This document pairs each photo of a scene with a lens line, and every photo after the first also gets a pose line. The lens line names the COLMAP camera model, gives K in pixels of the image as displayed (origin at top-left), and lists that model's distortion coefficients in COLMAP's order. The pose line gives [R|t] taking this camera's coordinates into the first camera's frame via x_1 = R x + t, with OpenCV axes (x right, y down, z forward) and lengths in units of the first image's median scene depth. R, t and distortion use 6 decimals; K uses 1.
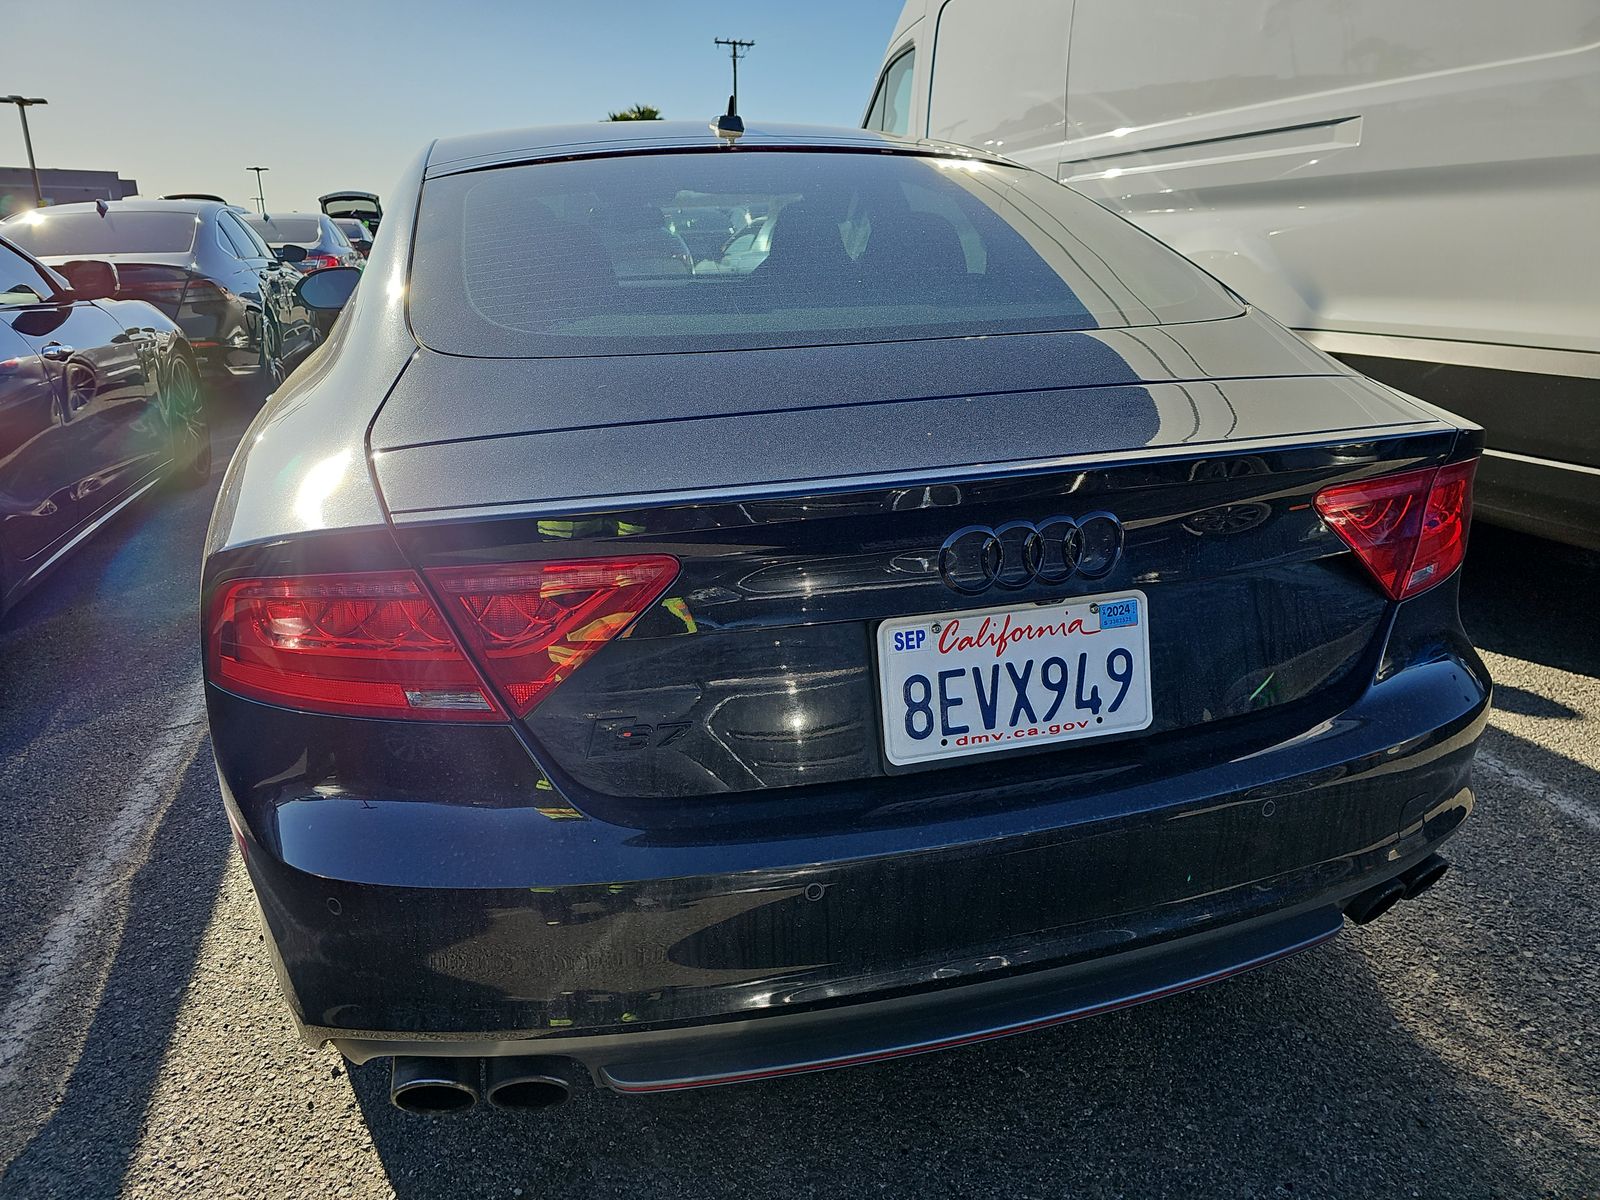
lens RADIAL K [[1067.2, 0, 800.0], [0, 1067.2, 600.0], [0, 0, 1]] dist [0.052969, -0.049885]
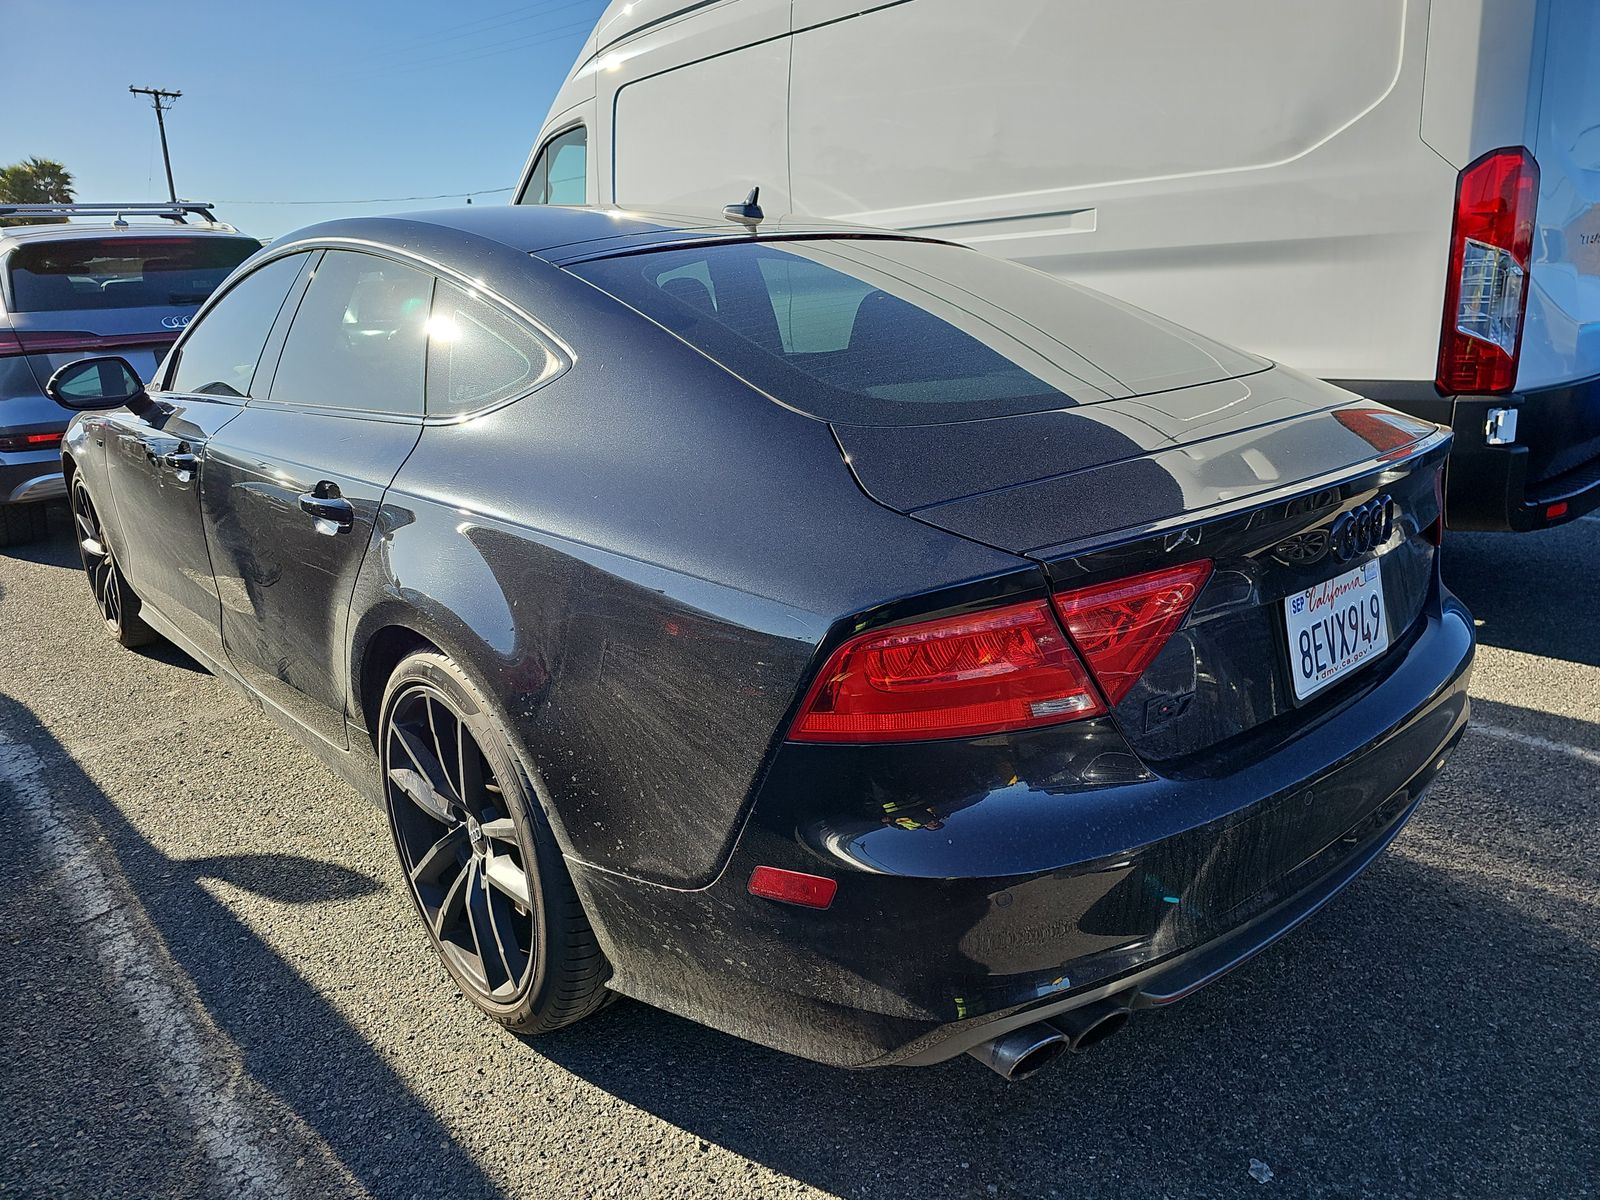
lens RADIAL K [[1062.1, 0, 841.4], [0, 1062.1, 620.7], [0, 0, 1]] dist [0.043585, -0.041366]
pose [[0.895202, -0.147989, 0.420372, -0.925075], [0.162785, 0.986661, 0.000689, -0.036063], [-0.414867, 0.067814, 0.907351, 0.012703]]
